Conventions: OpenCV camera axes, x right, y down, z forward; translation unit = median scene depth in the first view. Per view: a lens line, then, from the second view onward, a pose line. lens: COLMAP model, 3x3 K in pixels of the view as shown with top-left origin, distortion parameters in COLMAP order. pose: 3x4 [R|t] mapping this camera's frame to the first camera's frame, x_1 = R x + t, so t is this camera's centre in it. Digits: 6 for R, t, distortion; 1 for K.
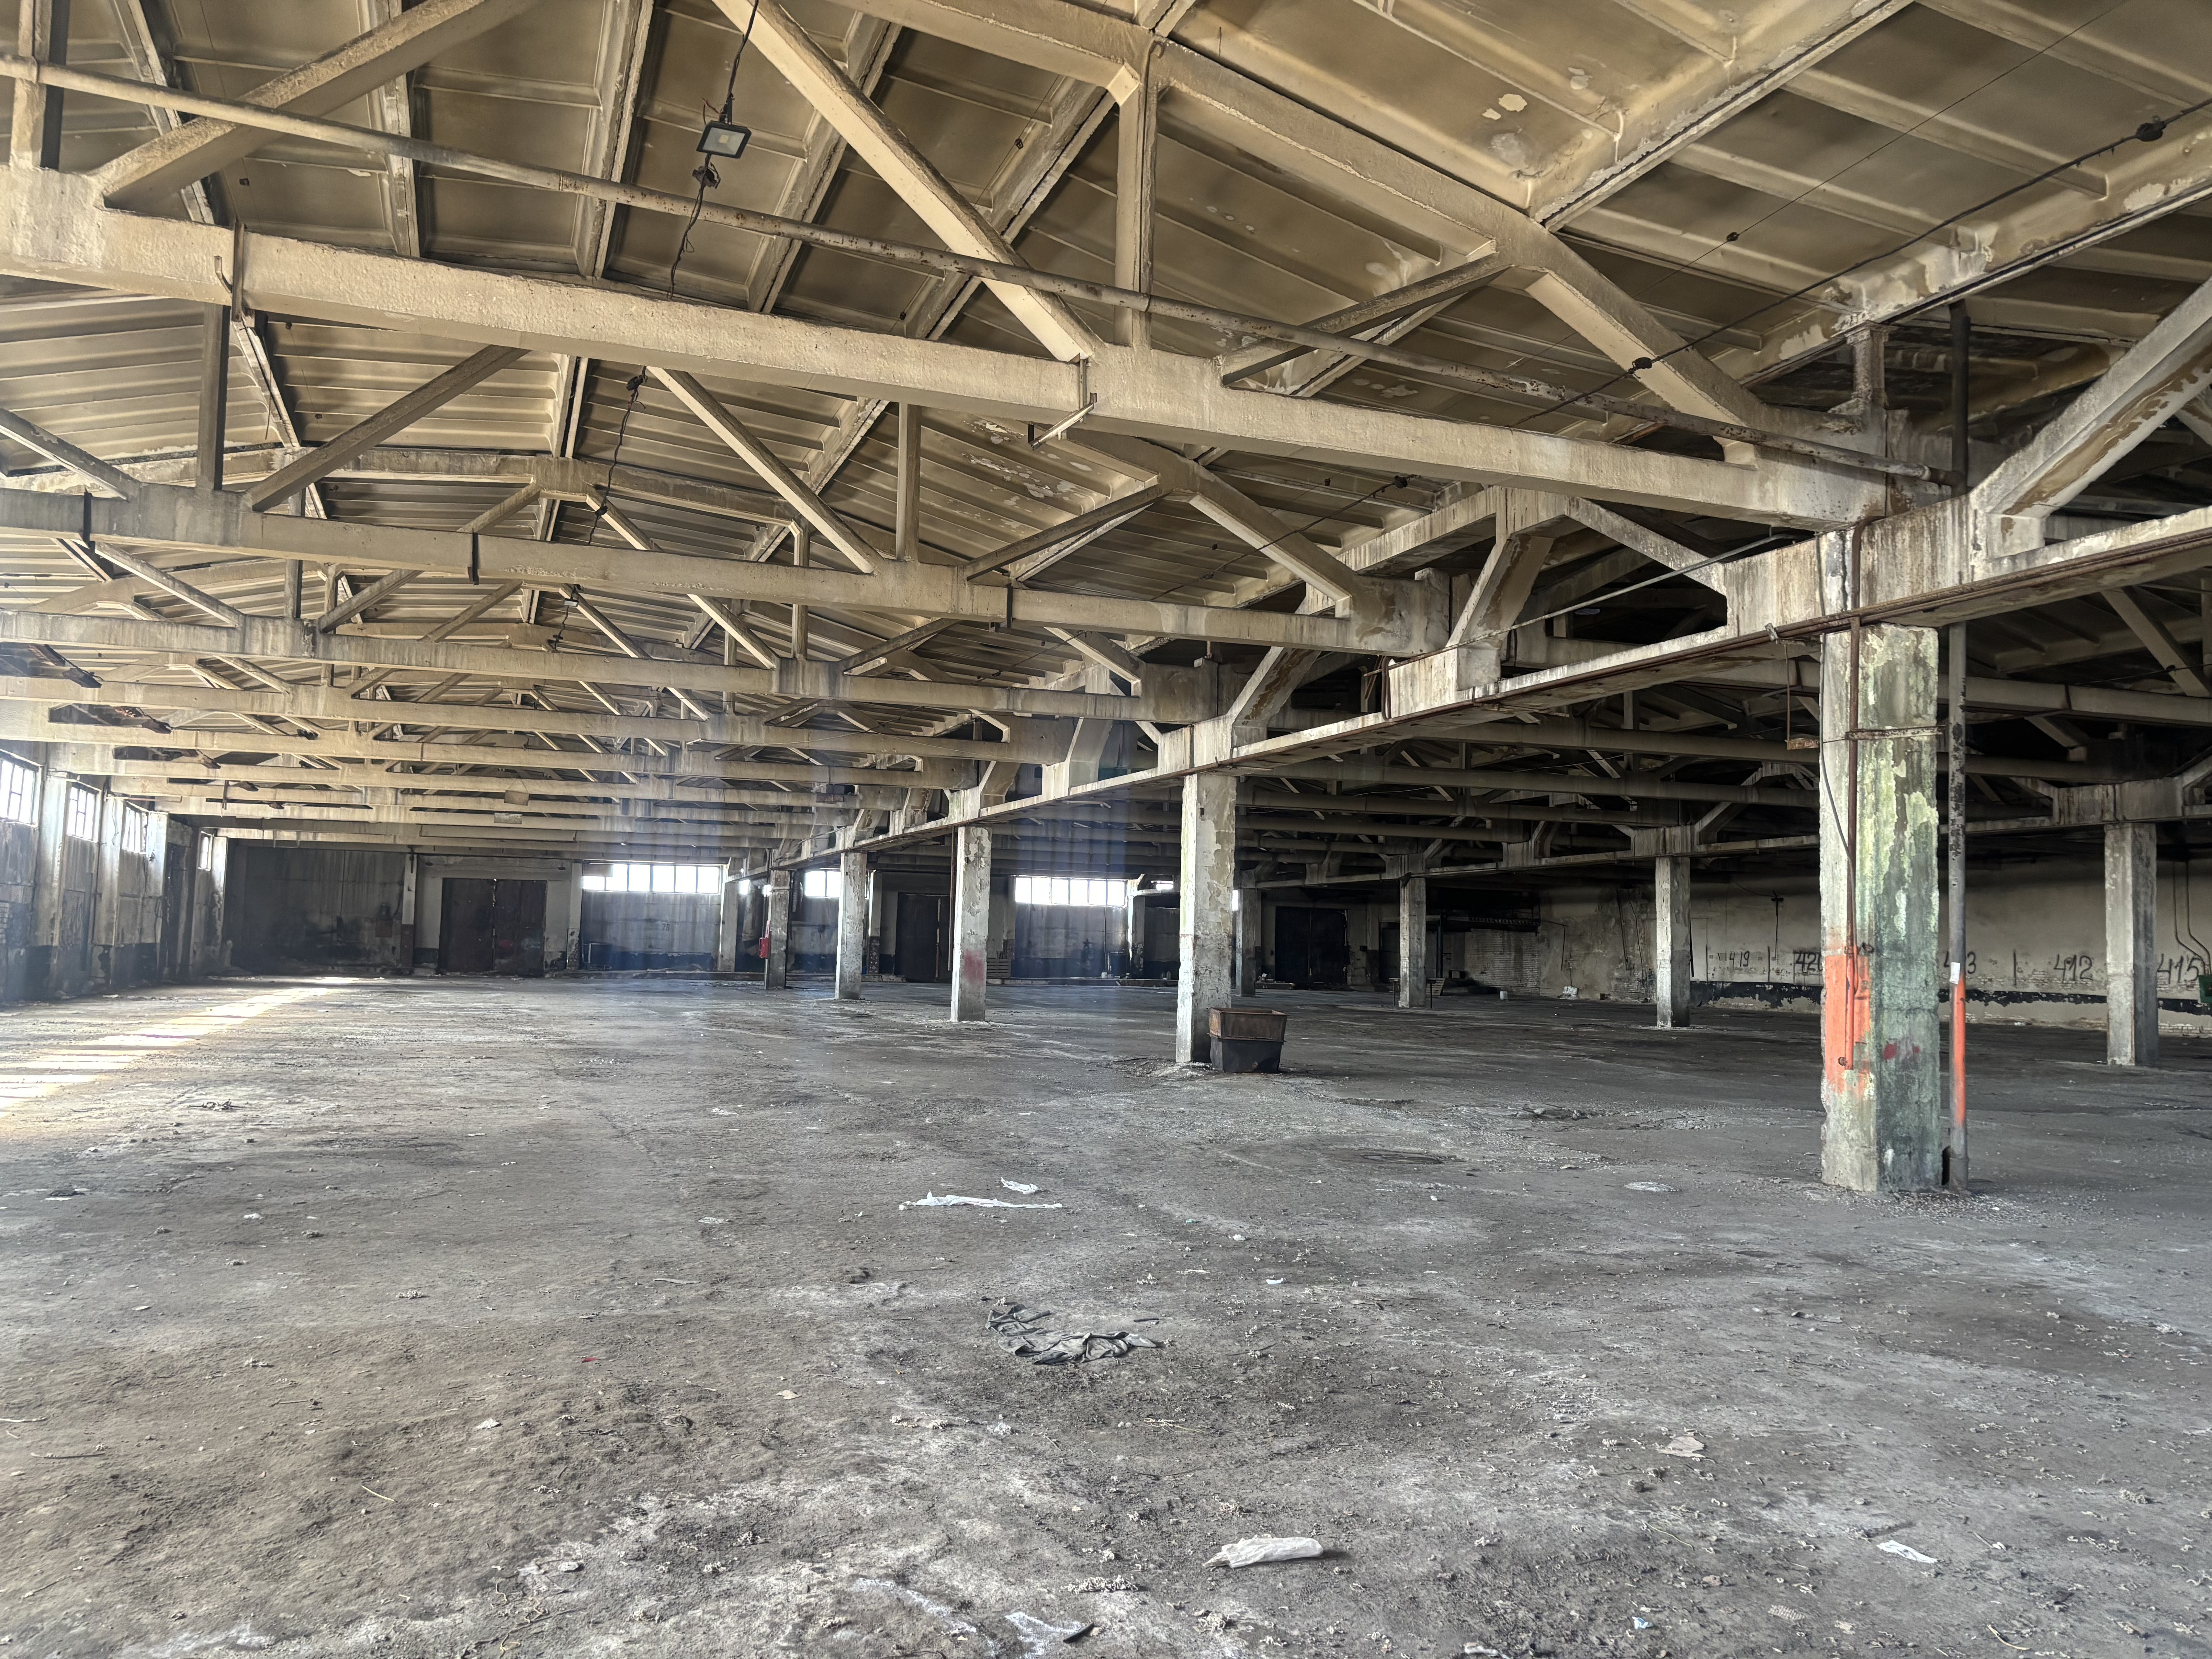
lens RADIAL K [[1677.8, 0, 1105.0], [0, 1677.8, 815.7], [0, 0, 1]] dist [-0.003130, 0.052162]
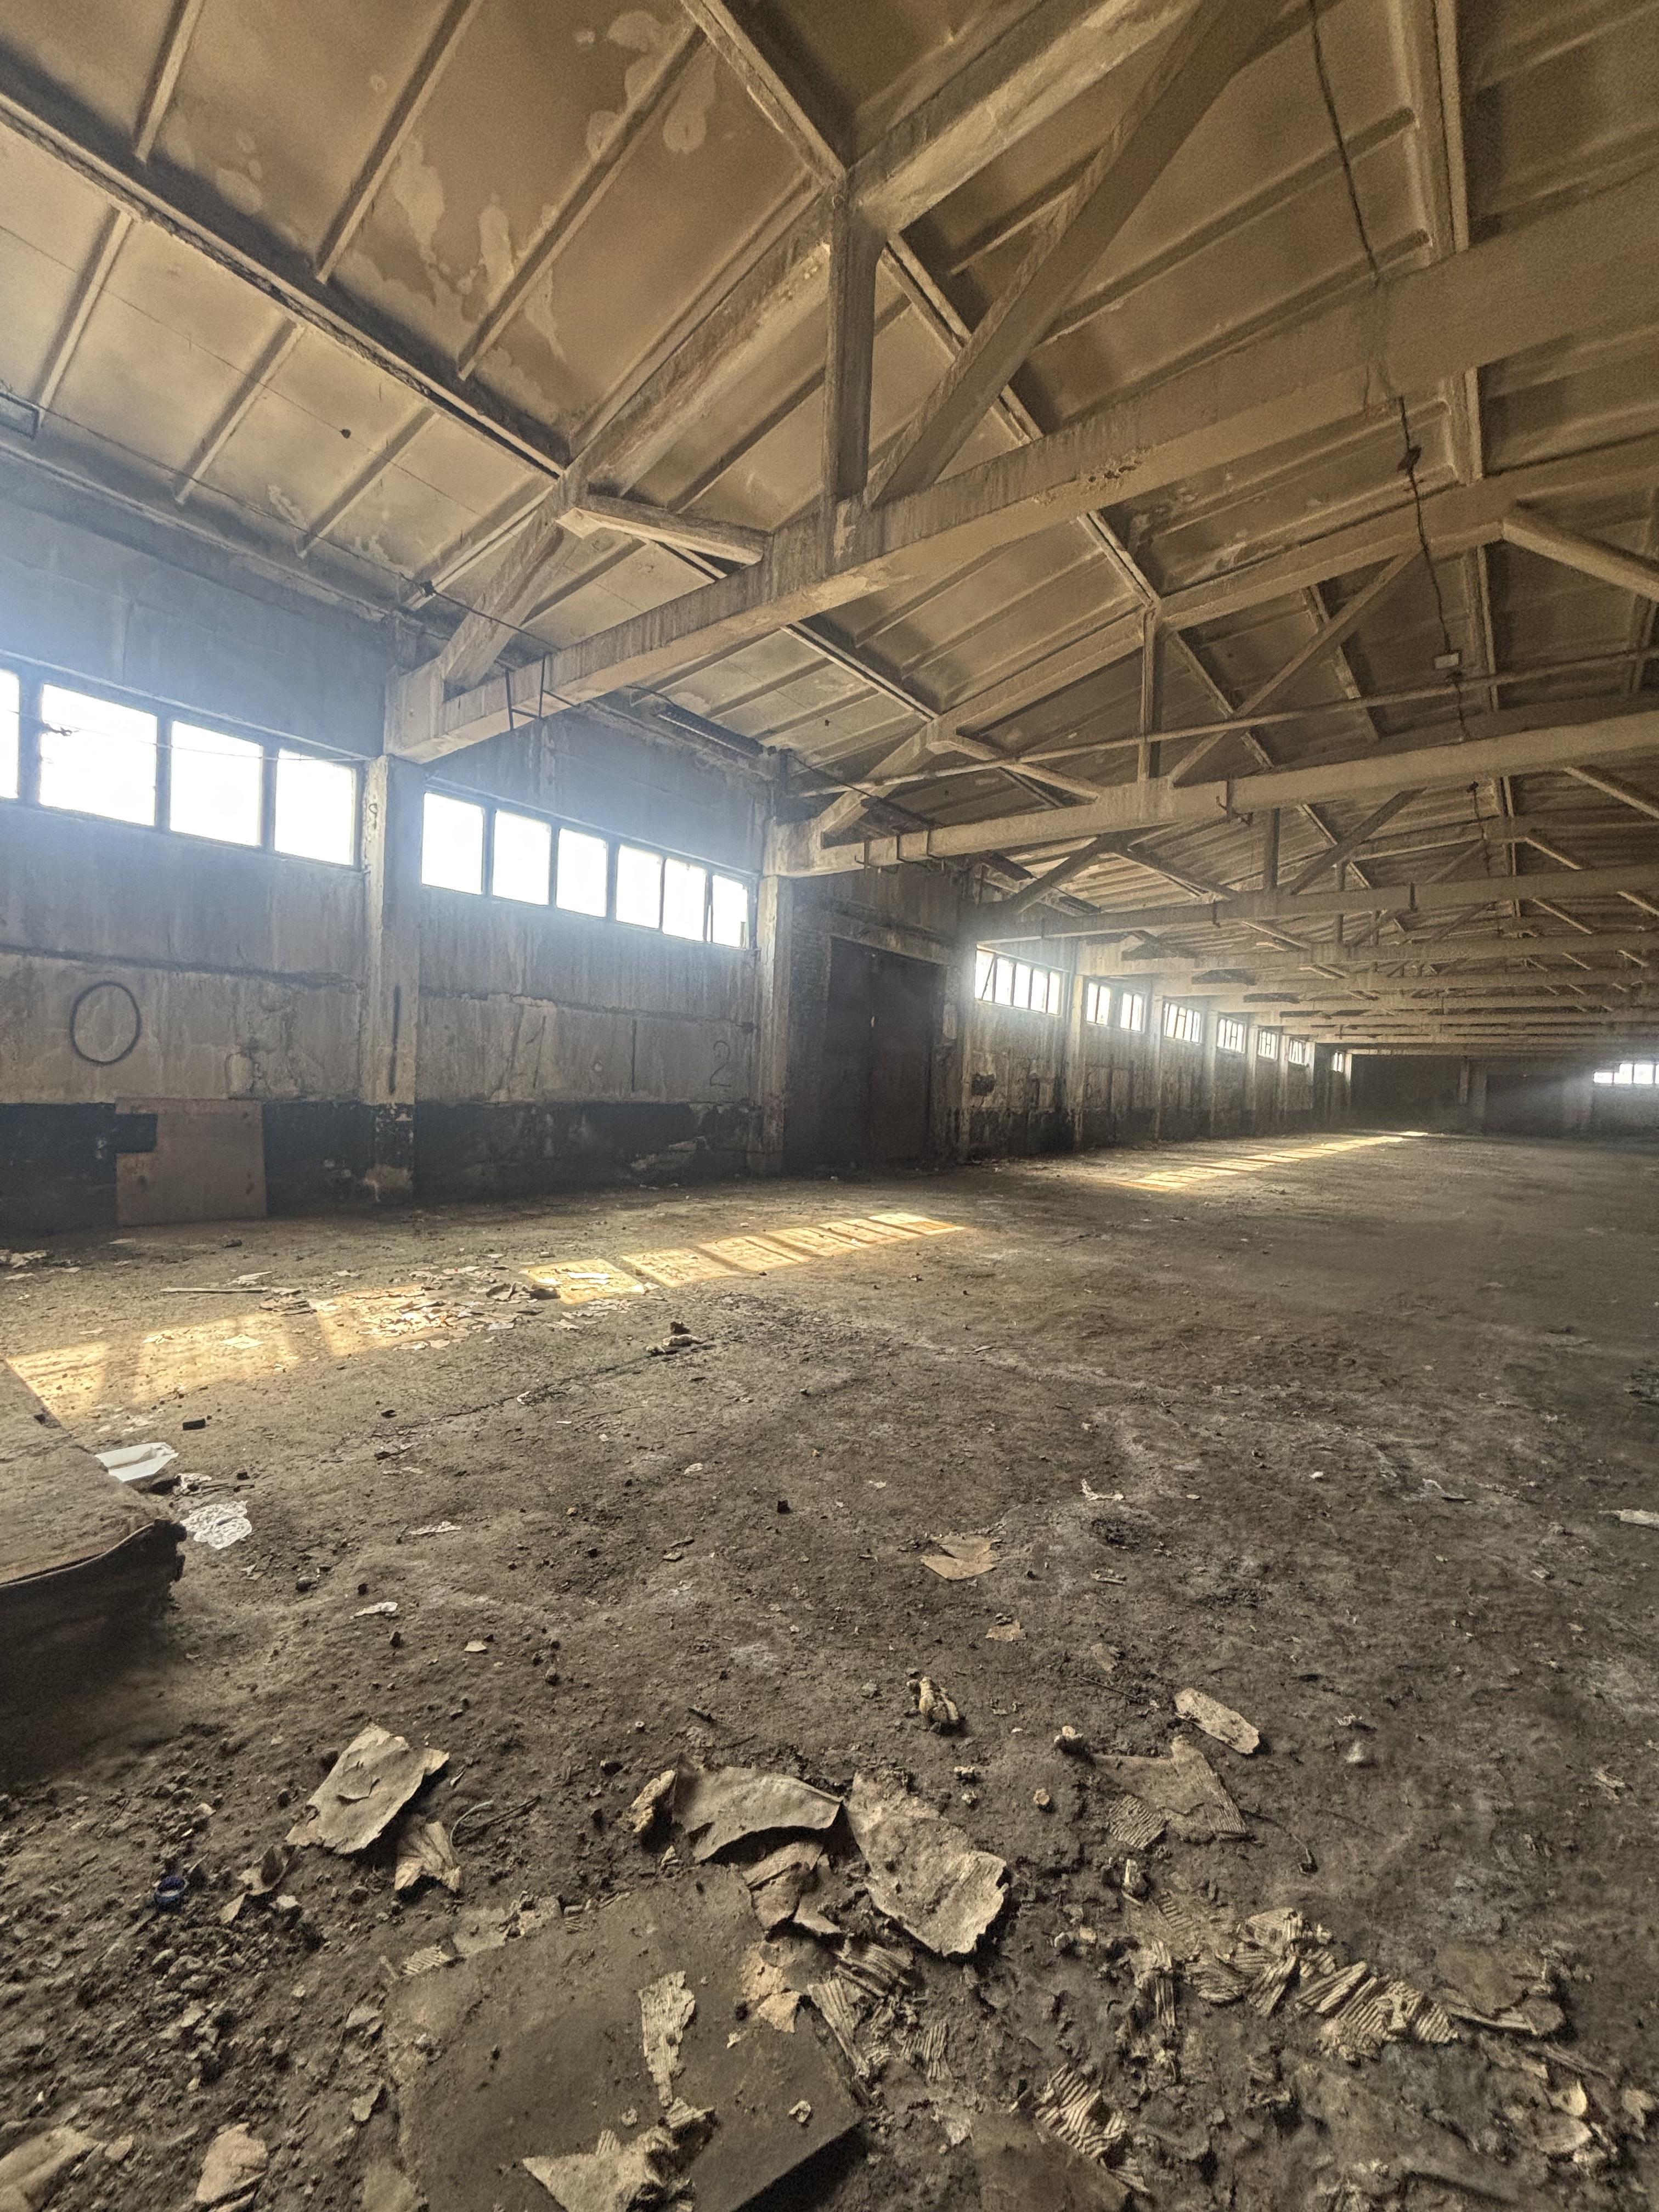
lens RADIAL K [[892.9, 0, 834.1], [0, 892.9, 1102.6], [0, 0, 1]] dist [0.001638, -0.000141]
pose [[0.524456, 0.019249, -0.851220, 0.131598], [0.038311, 0.998198, 0.046177, -0.007517], [0.850575, -0.056829, 0.522774, -0.023785]]
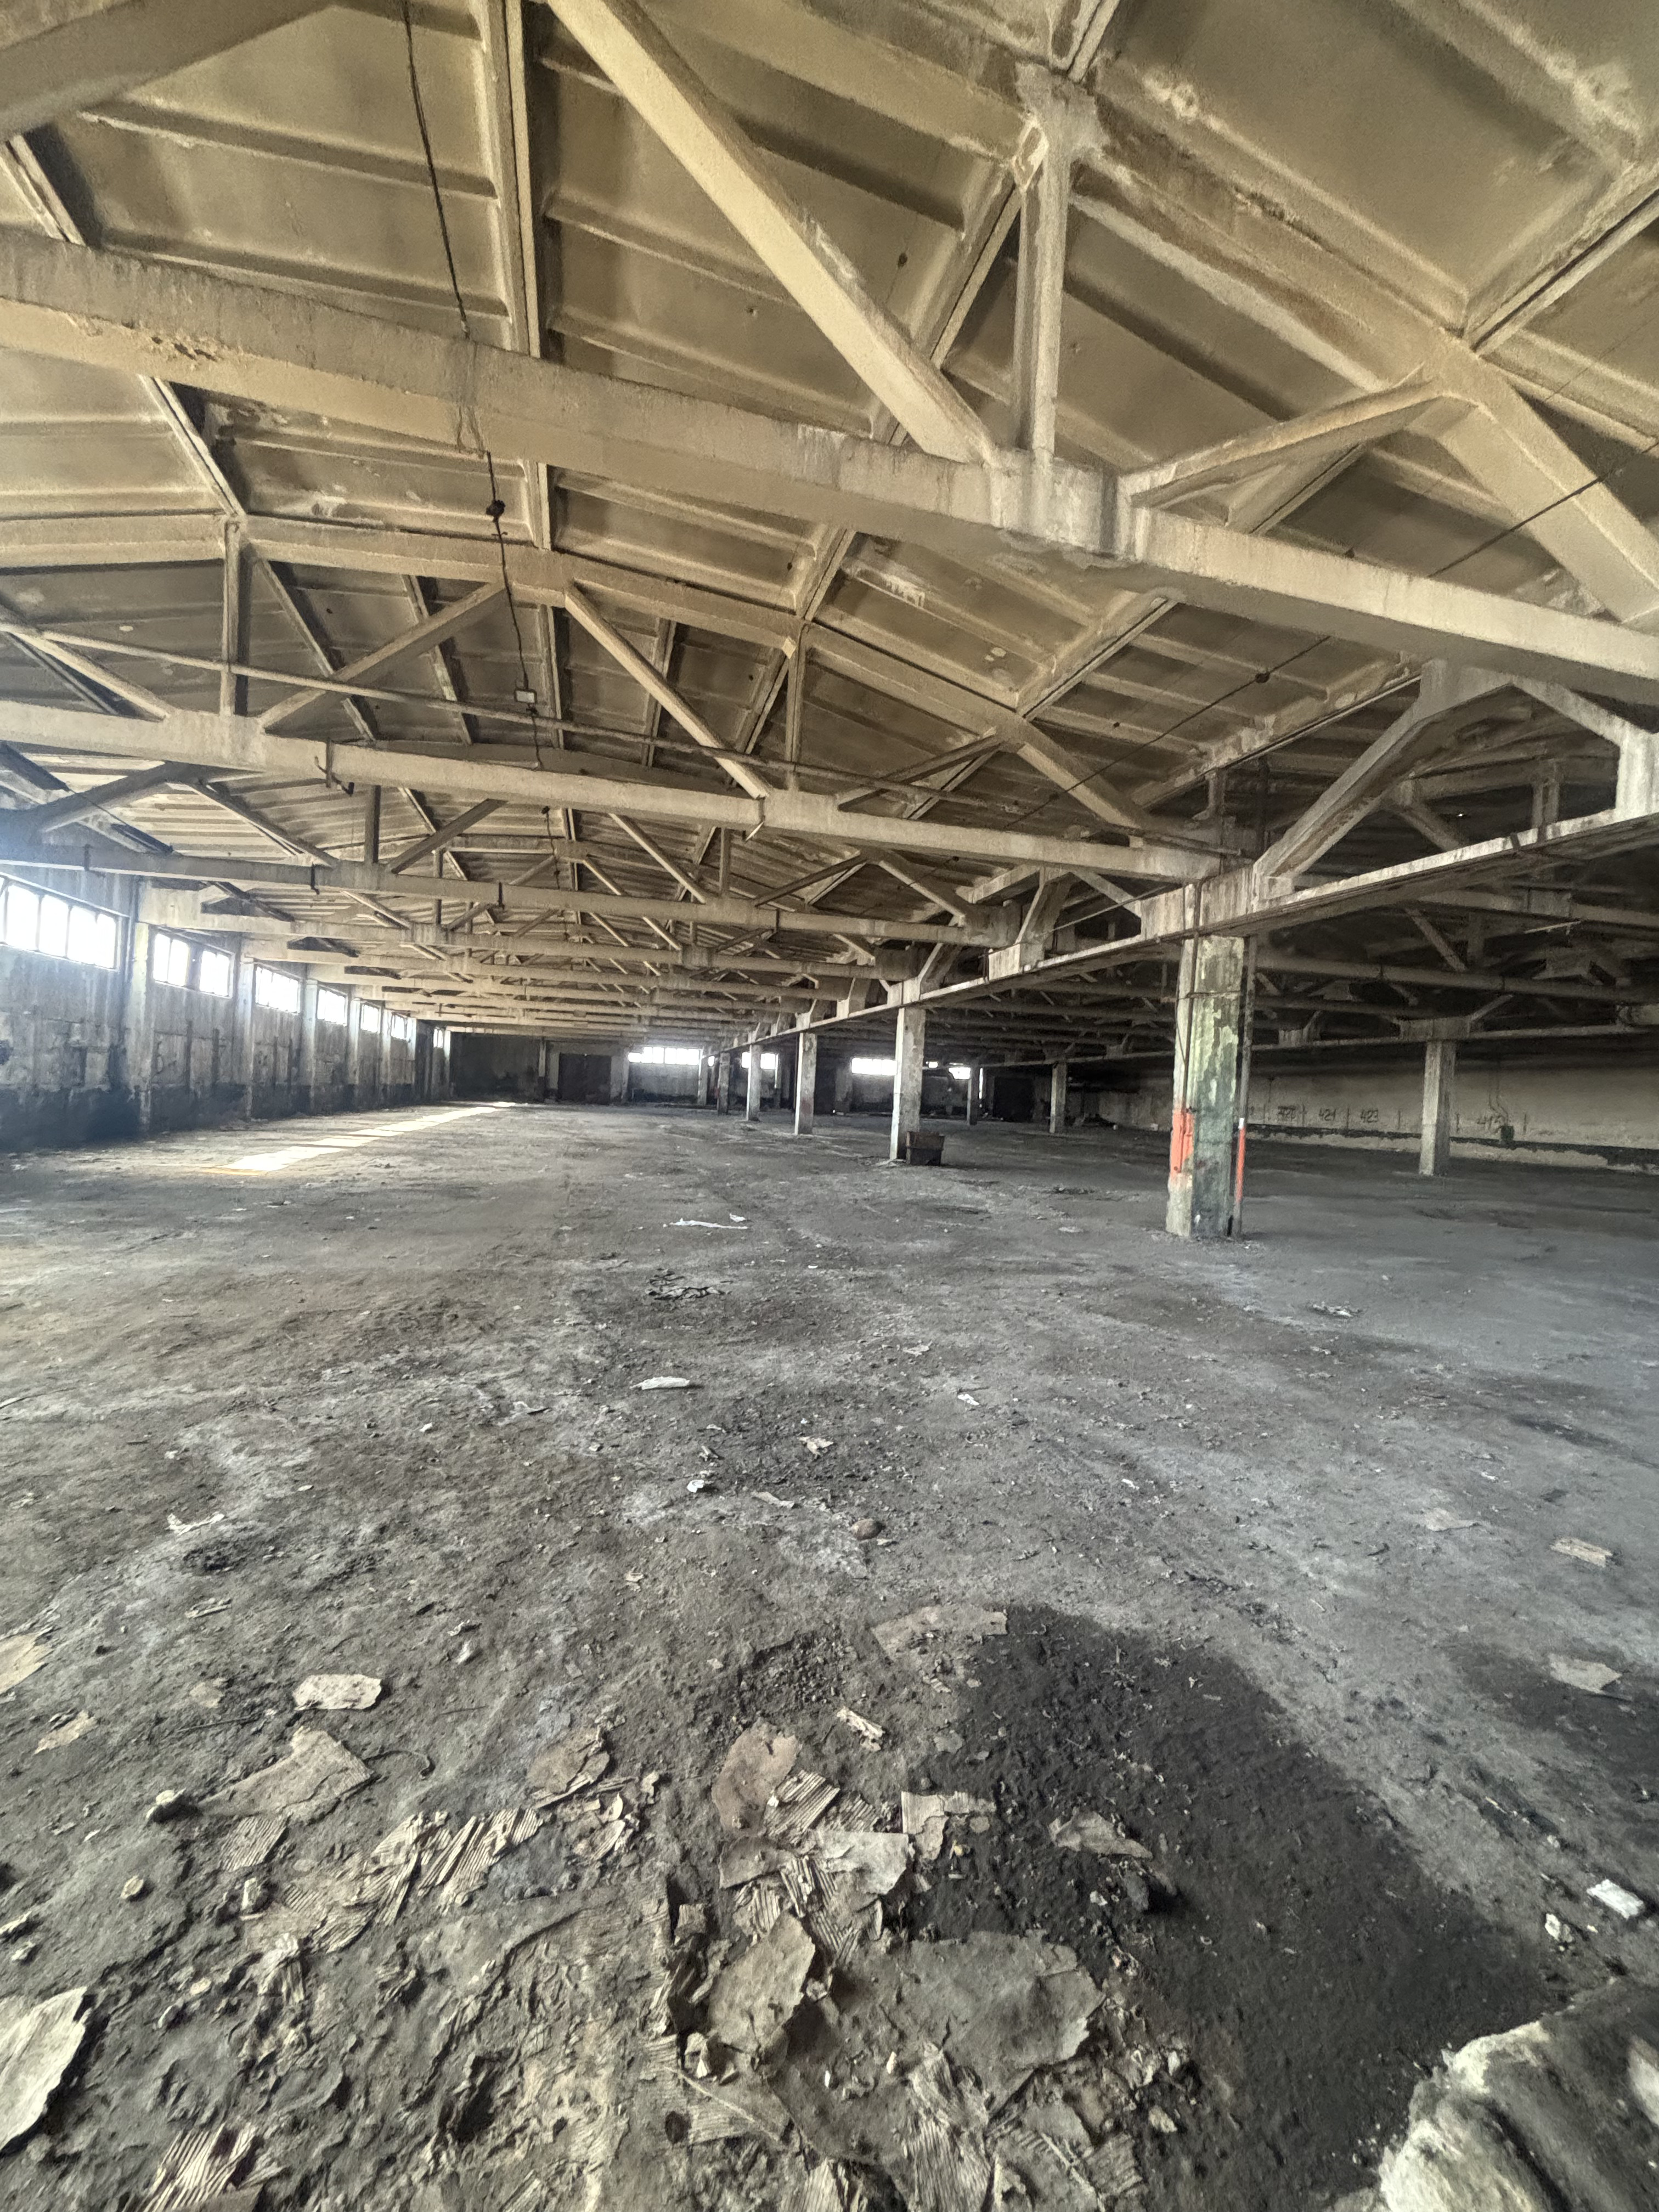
lens RADIAL K [[892.0, 0, 825.0], [0, 892.0, 1095.7], [0, 0, 1]] dist [0.015312, -0.006210]
pose [[0.995107, 0.022460, -0.096221, 0.134859], [-0.014818, 0.996731, 0.079417, -0.009538], [0.097690, -0.077603, 0.992187, -0.032737]]
